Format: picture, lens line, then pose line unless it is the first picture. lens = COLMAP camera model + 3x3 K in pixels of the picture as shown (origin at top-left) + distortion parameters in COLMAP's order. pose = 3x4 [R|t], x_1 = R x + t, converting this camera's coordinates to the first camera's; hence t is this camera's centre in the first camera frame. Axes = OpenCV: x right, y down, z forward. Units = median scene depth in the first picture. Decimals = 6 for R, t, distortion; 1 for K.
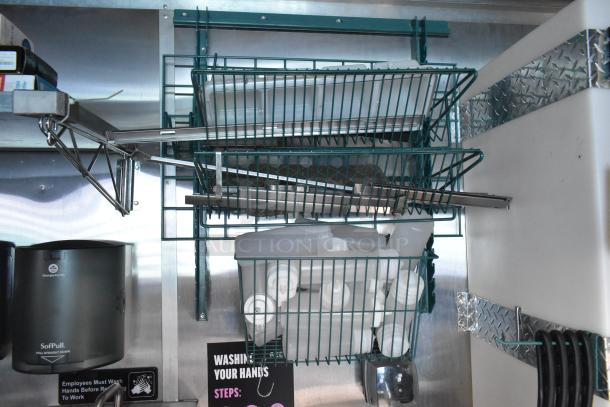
lens RADIAL K [[465.3, 0, 305.0], [0, 465.3, 203.5], [0, 0, 1]] dist [-0.014530, 0.000808]
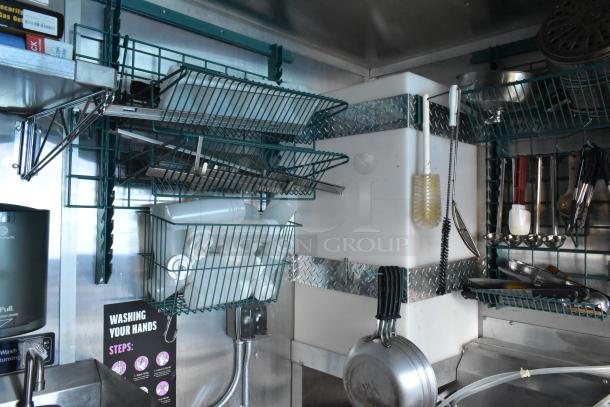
lens RADIAL K [[465.3, 0, 305.0], [0, 465.3, 203.5], [0, 0, 1]] dist [-0.014530, 0.000808]
pose [[0.795402, 0.041996, 0.604626, -0.507505], [-0.062335, 0.997975, 0.012686, 0.026025], [-0.602869, -0.047780, 0.796408, -0.120370]]
